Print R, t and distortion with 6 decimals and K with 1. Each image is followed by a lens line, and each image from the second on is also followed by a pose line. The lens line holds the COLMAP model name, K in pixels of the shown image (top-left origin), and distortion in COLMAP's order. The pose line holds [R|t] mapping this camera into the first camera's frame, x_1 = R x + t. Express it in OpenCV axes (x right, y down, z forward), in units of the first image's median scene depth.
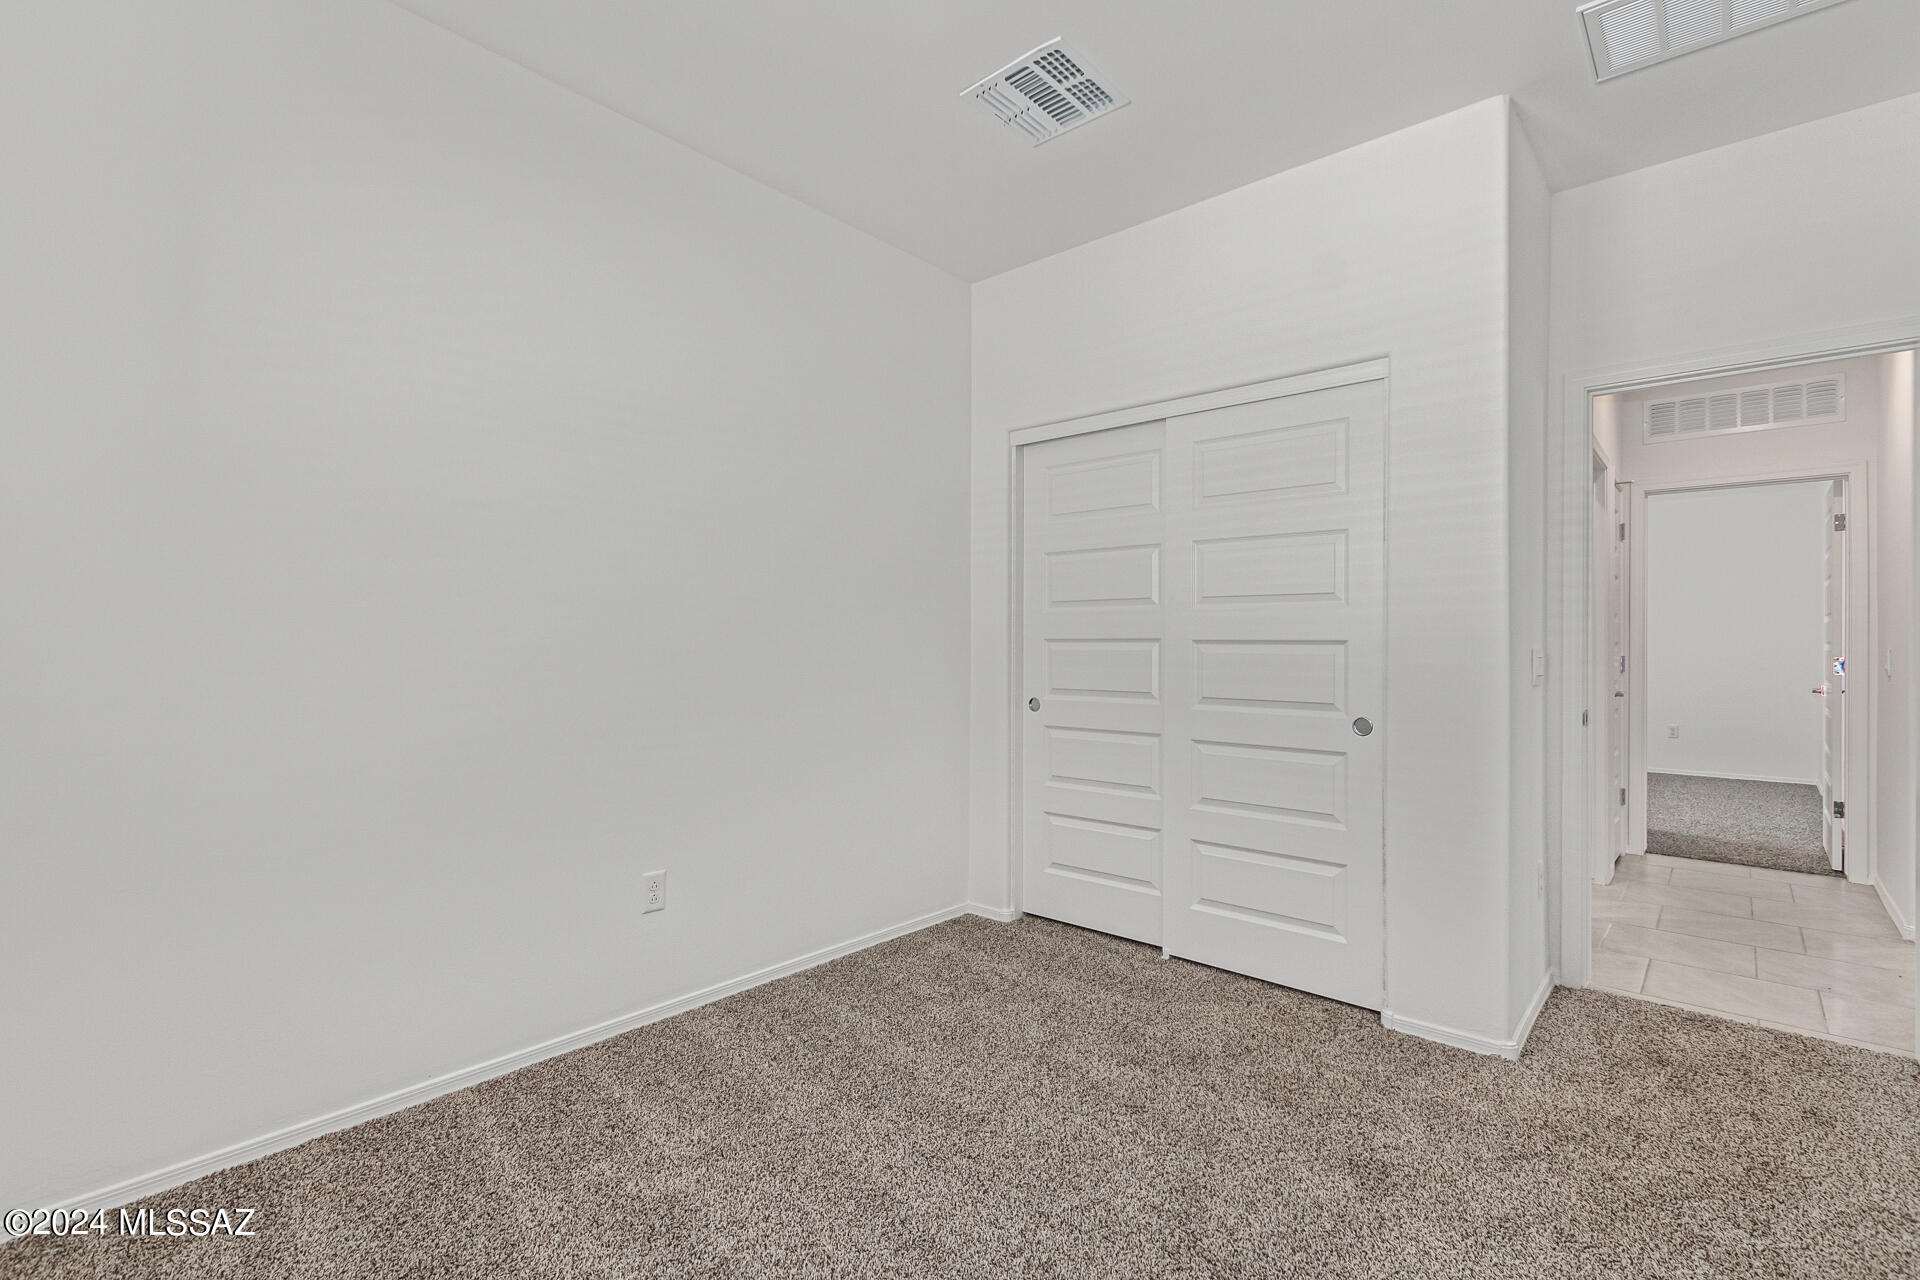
lens RADIAL K [[893.5, 0, 958.1], [0, 893.5, 639.2], [0, 0, 1]] dist [0.007070, -0.003897]
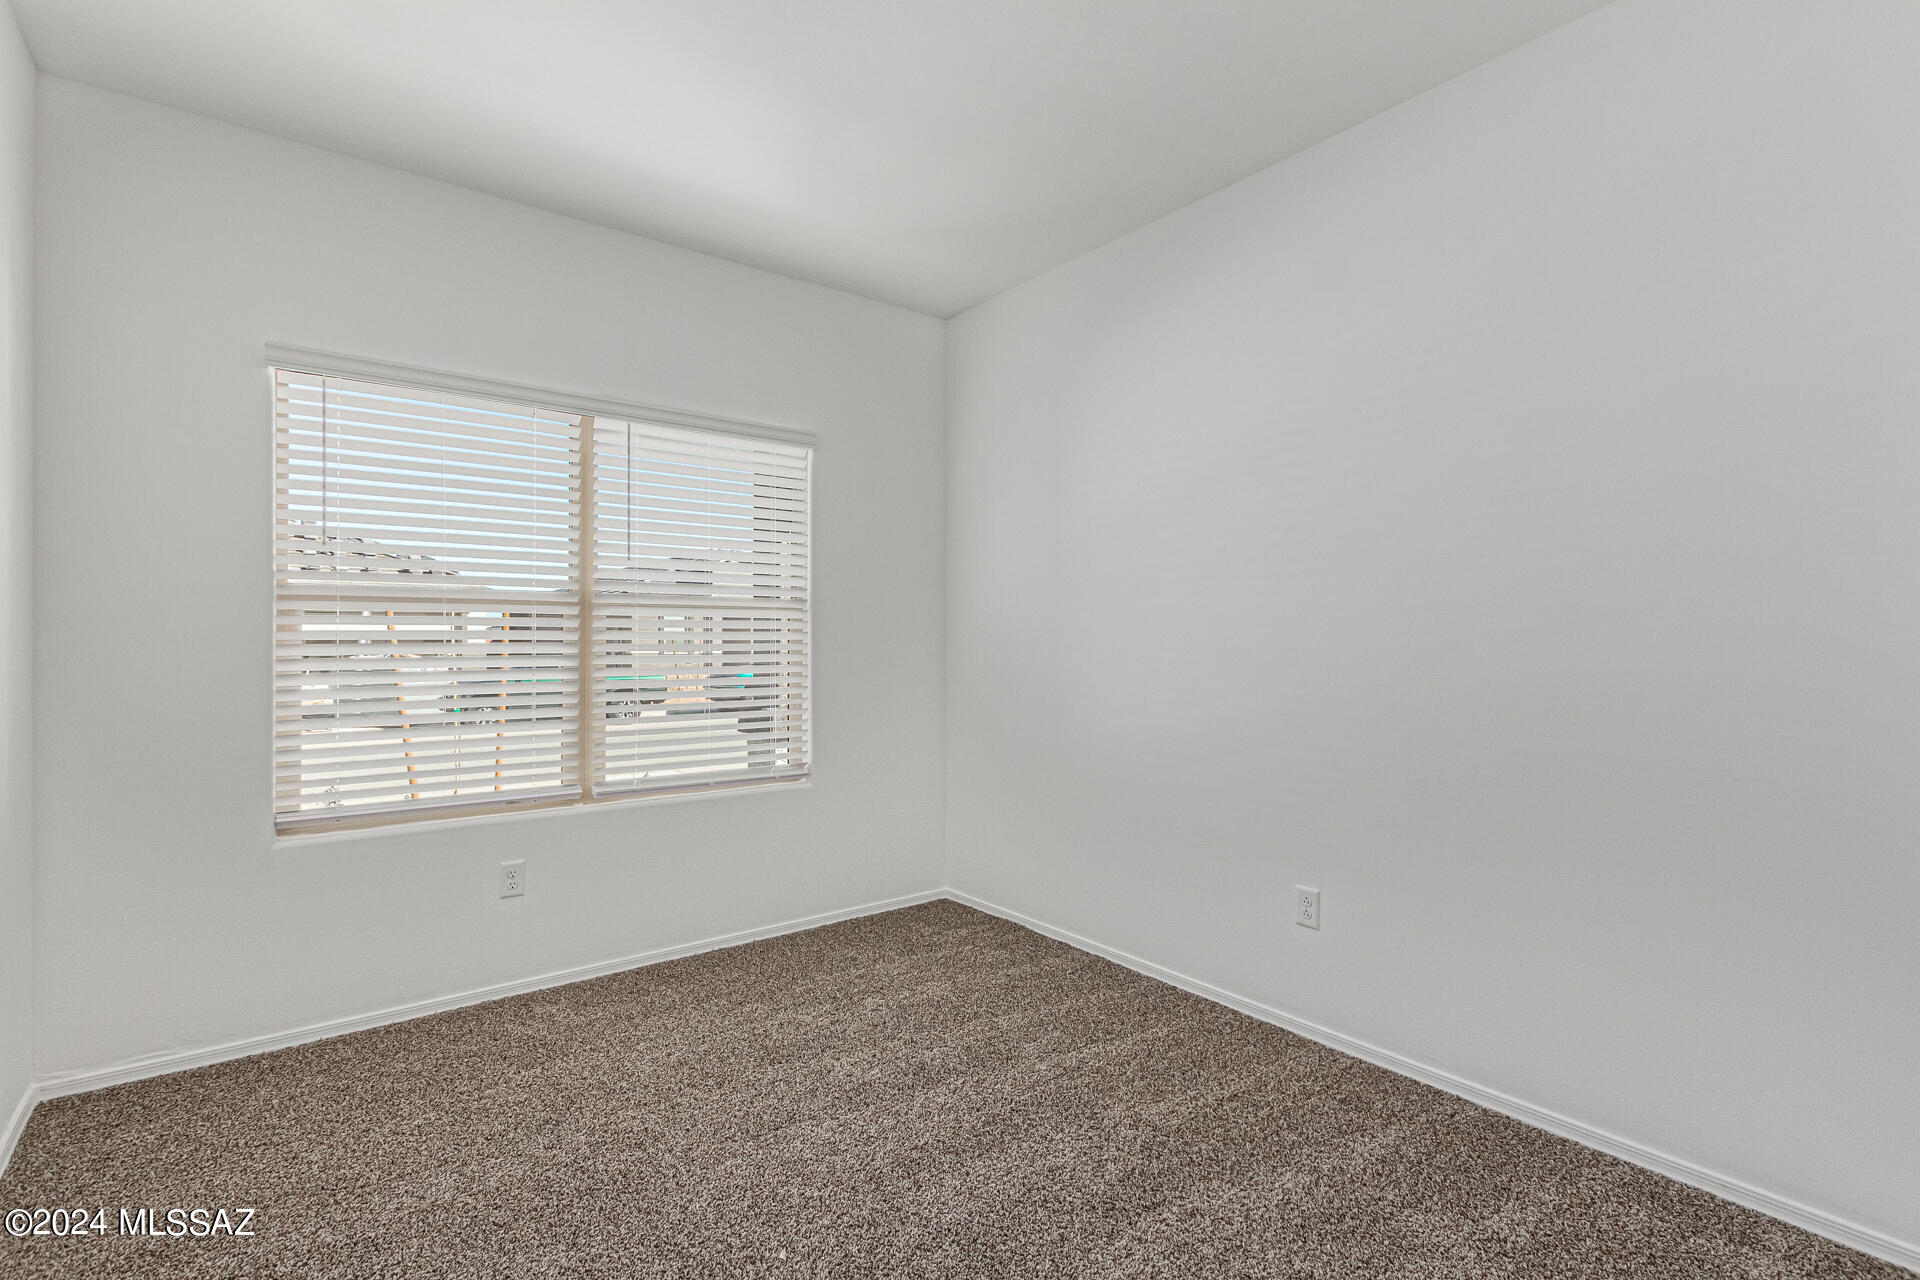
lens RADIAL K [[893.5, 0, 952.7], [0, 893.5, 627.5], [0, 0, 1]] dist [0.007070, -0.003897]
pose [[-0.147062, -0.002364, -0.989124, 0.717189], [-0.019717, 0.999805, 0.000542, -0.026973], [0.988931, 0.019583, -0.147080, 0.742724]]
